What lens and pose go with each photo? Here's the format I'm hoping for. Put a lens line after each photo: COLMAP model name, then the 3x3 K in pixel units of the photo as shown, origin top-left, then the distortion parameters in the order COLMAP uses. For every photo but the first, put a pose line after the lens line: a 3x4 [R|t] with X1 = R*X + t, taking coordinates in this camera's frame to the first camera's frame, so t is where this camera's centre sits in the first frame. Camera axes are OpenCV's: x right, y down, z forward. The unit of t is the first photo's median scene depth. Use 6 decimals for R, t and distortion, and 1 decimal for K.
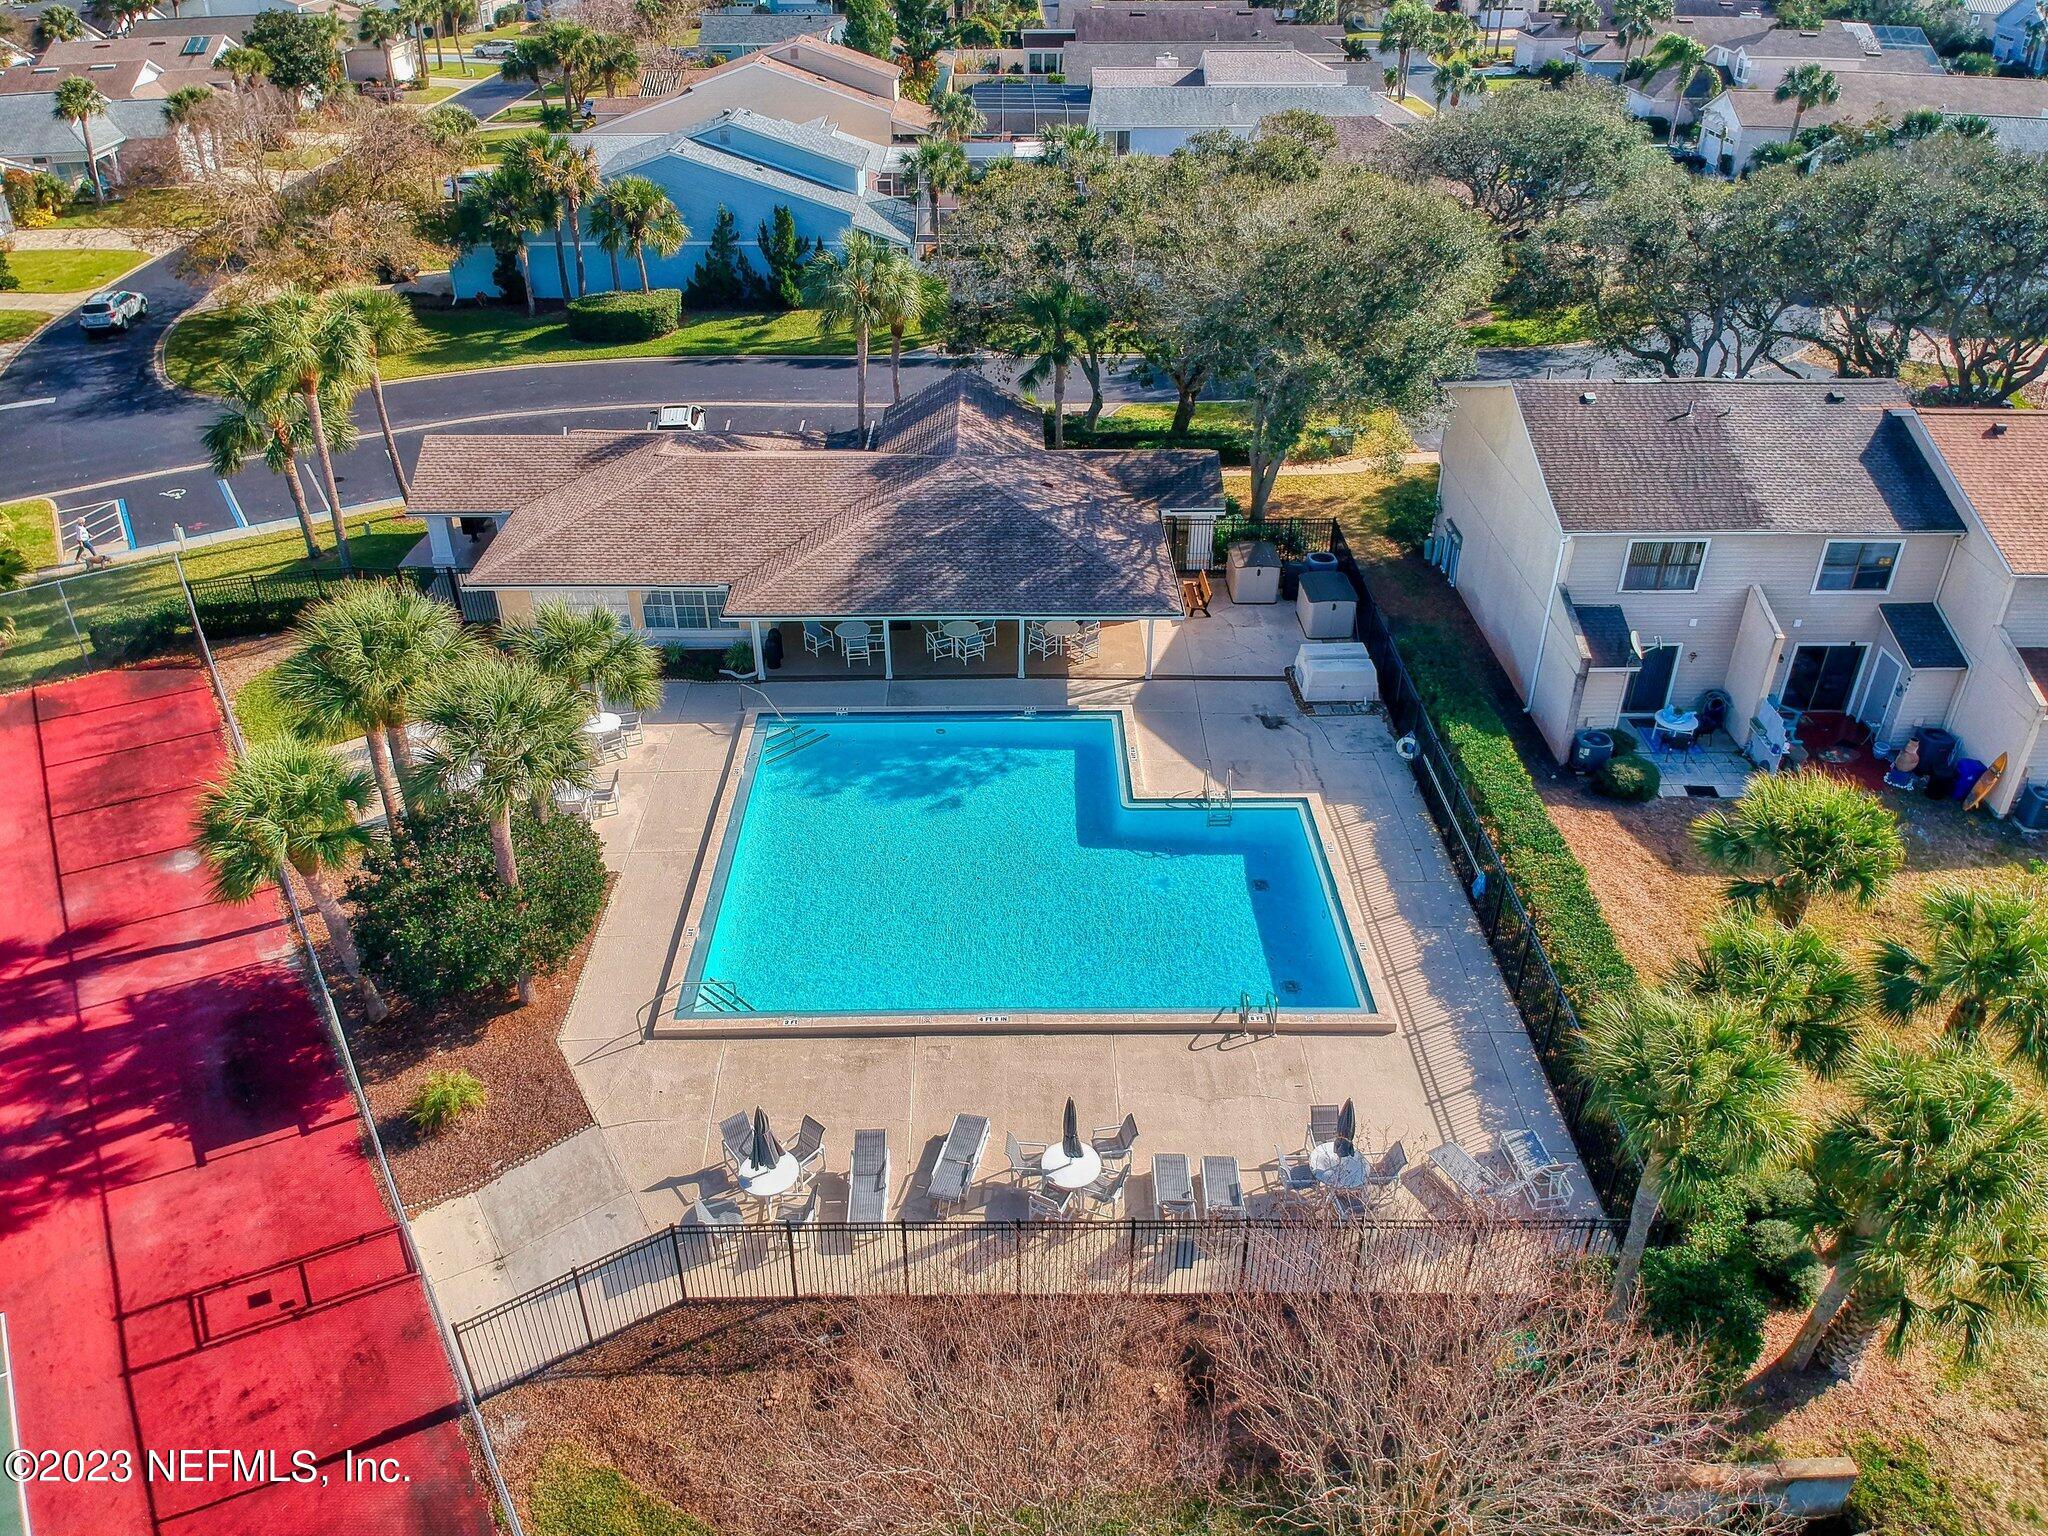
lens RADIAL K [[1467.0, 0, 1022.9], [0, 1467.0, 723.8], [0, 0, 1]] dist [0.075686, -0.002503]
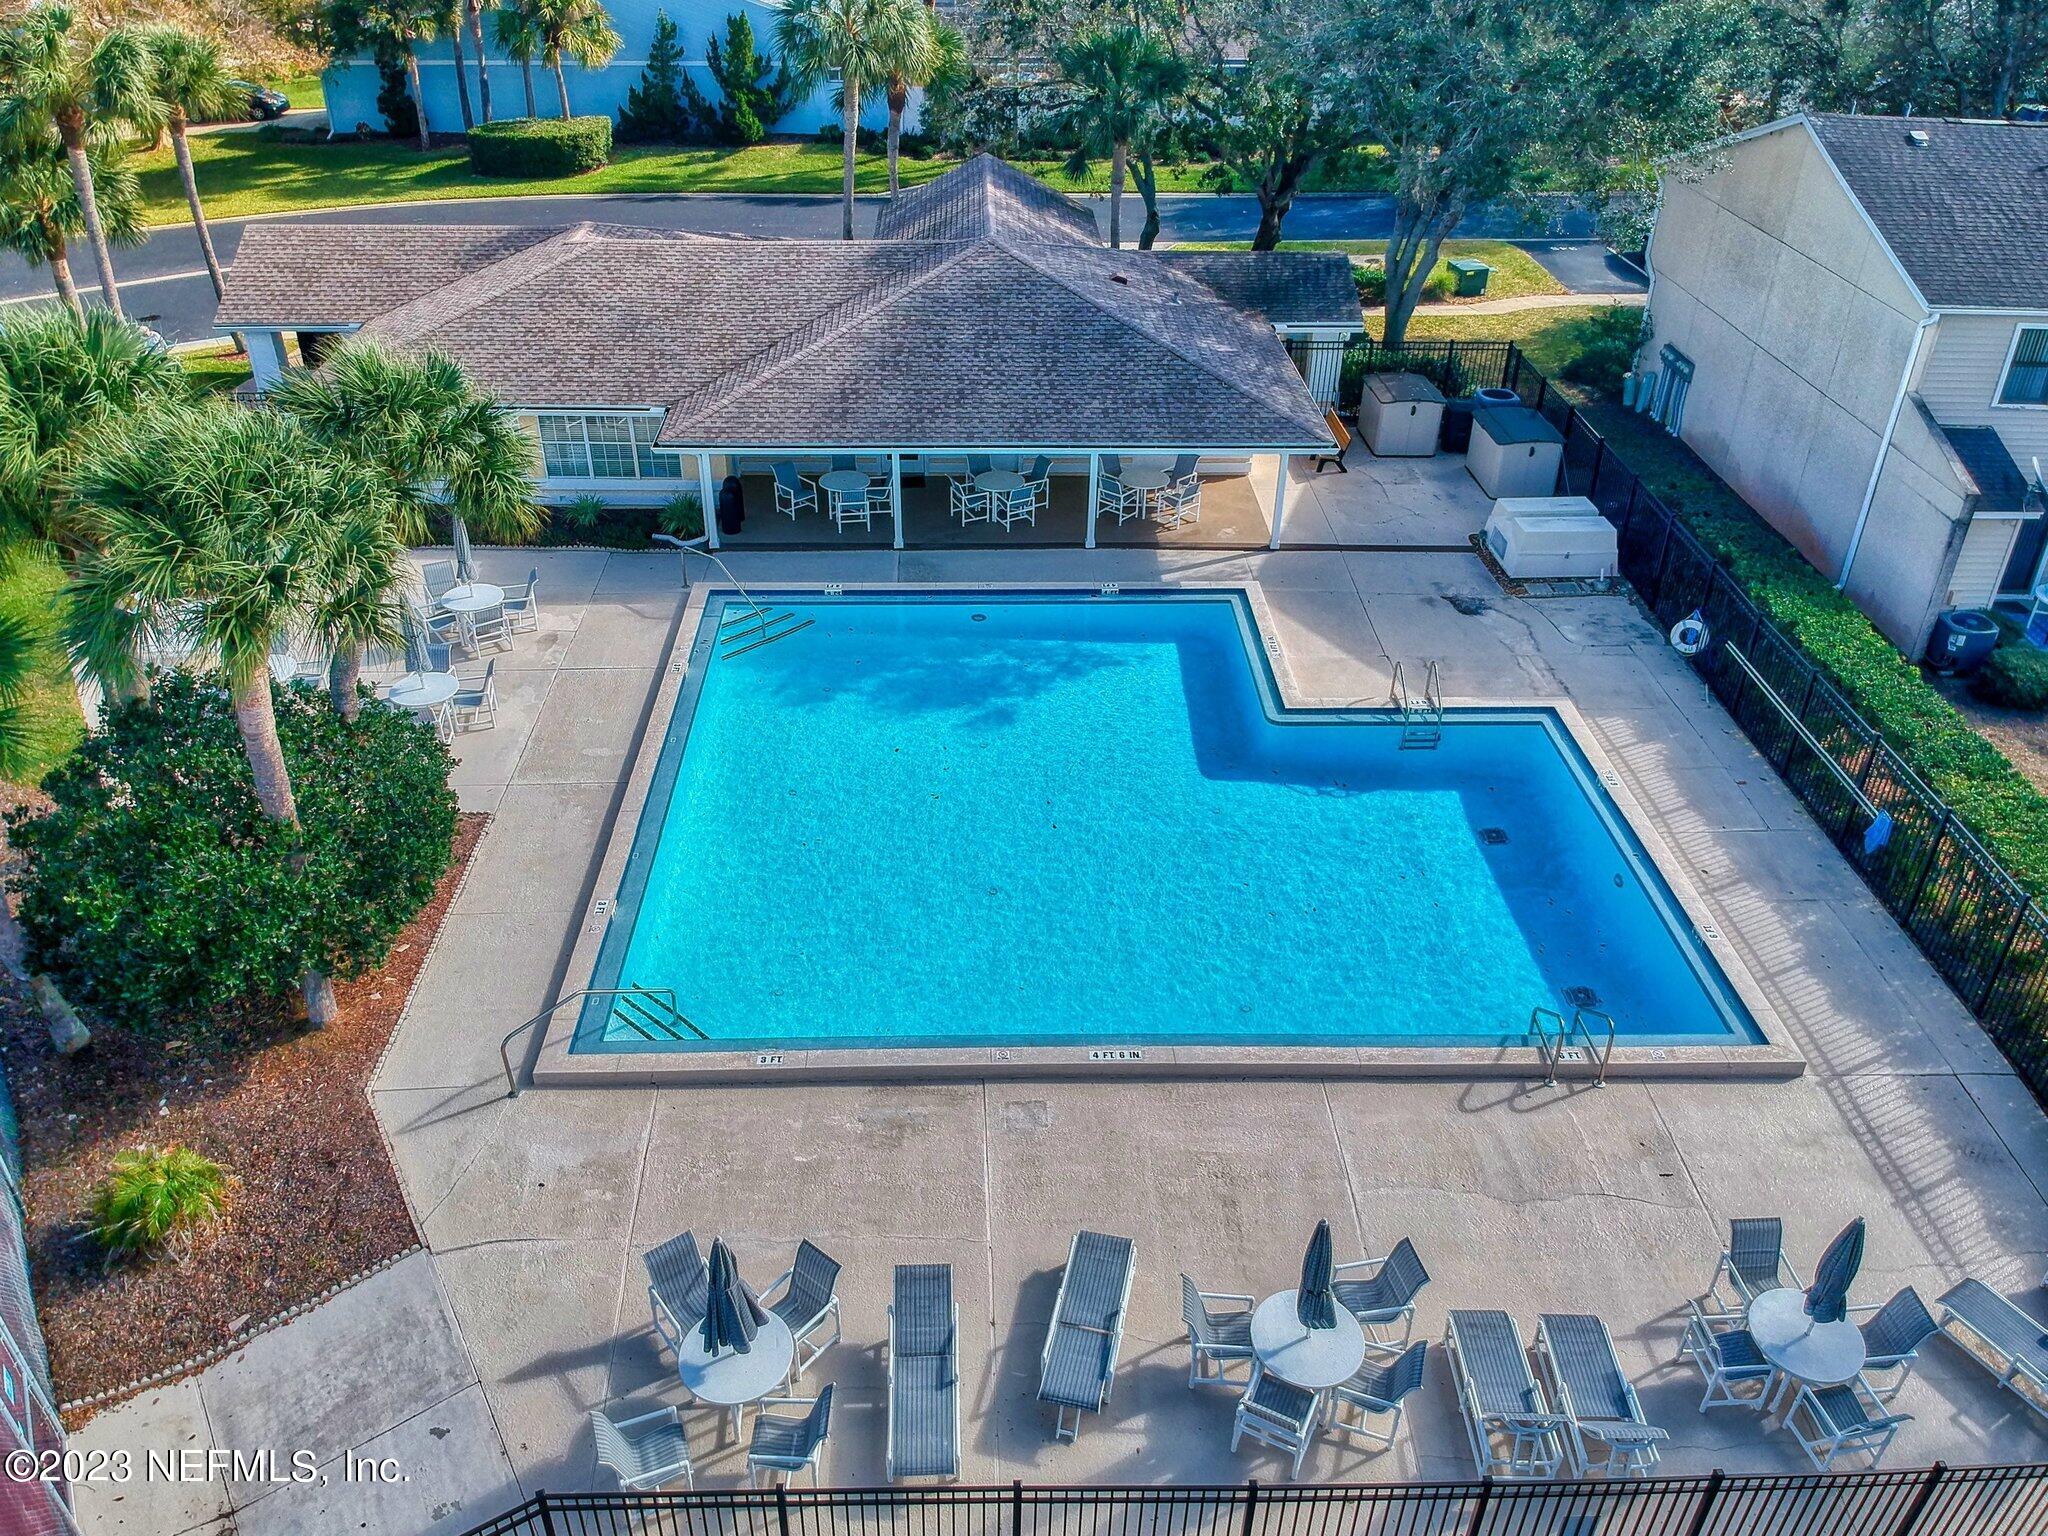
lens RADIAL K [[1505.5, 0, 975.0], [0, 1505.5, 743.6], [0, 0, 1]] dist [0.068176, -0.082371]
pose [[0.999994, -0.000519, -0.003365, -0.057445], [0.000581, 0.999830, 0.018443, 0.051818], [0.003355, -0.018445, 0.999824, 0.313829]]
